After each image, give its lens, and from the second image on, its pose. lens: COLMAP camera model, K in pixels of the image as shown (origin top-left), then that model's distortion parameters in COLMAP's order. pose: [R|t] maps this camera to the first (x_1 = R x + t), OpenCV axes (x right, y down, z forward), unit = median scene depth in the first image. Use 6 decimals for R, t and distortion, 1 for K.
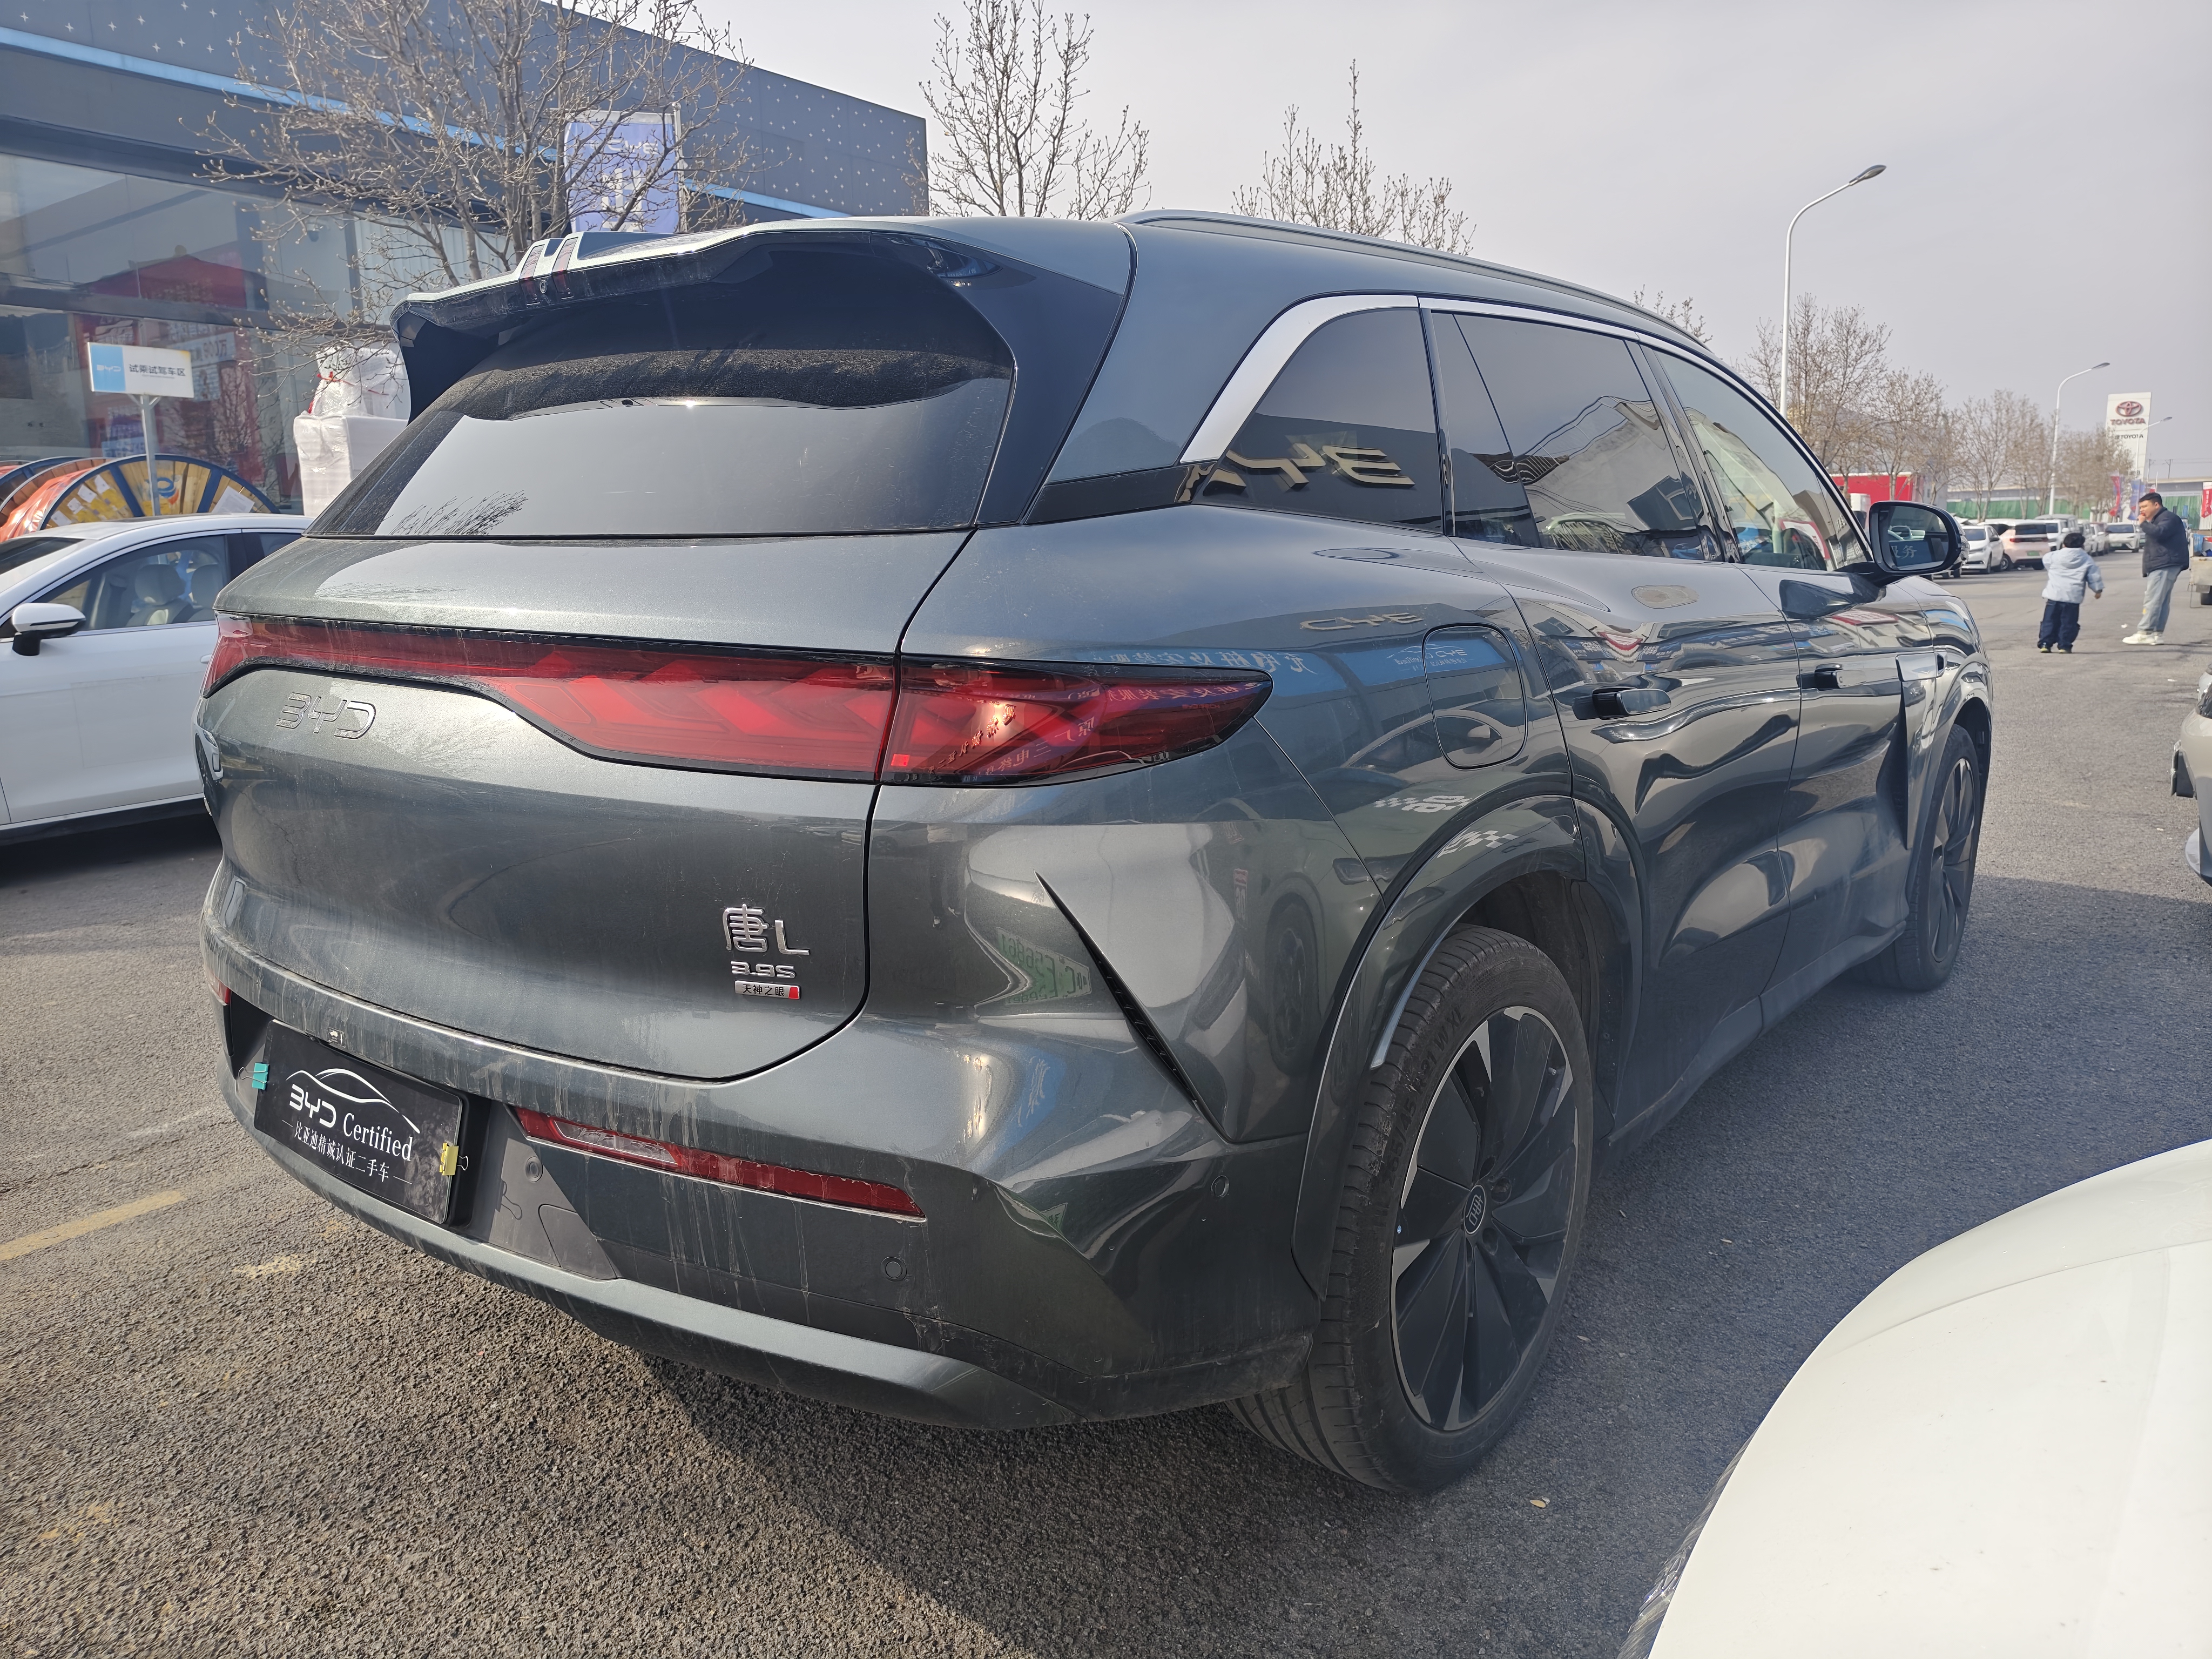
lens RADIAL K [[1512.1, 0, 1106.0], [0, 1512.1, 829.5], [0, 0, 1]] dist [0.028147, -0.001880]
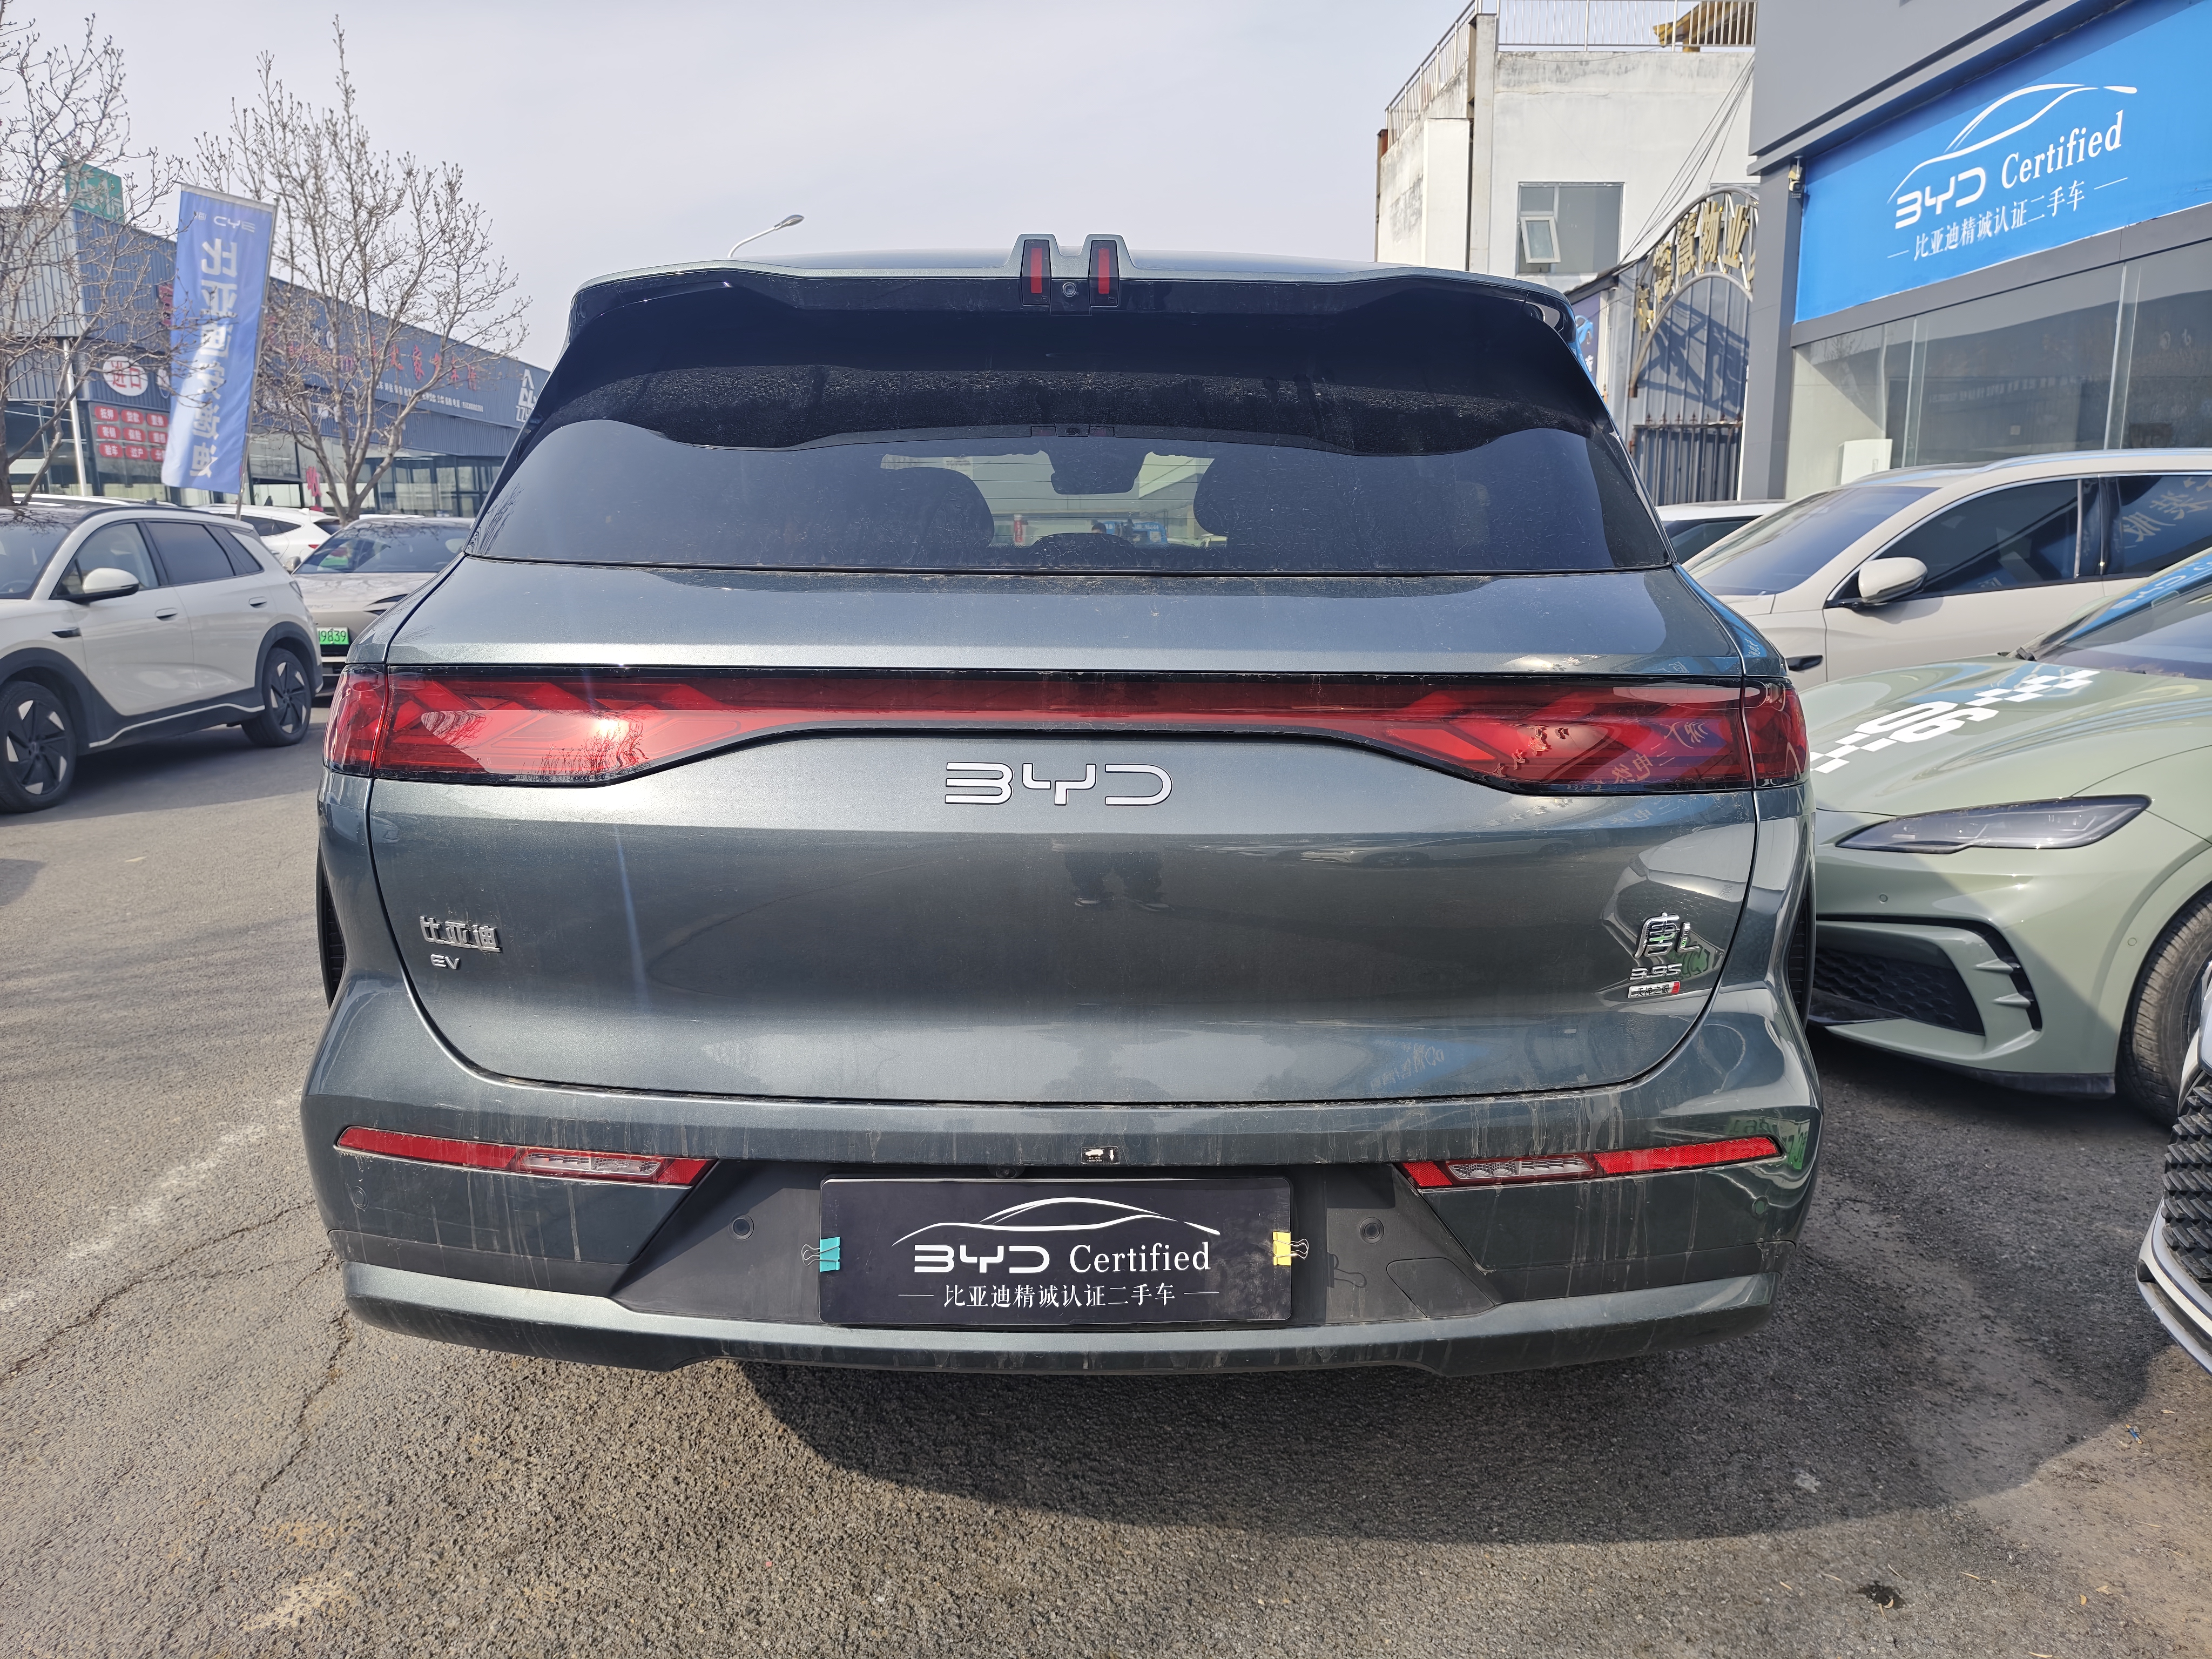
lens RADIAL K [[1512.1, 0, 1106.0], [0, 1512.1, 829.5], [0, 0, 1]] dist [0.028147, -0.001880]
pose [[0.779481, -0.108921, 0.616884, -0.979641], [0.112344, 0.993108, 0.033395, -0.072449], [-0.616270, 0.043272, 0.786345, 0.308884]]
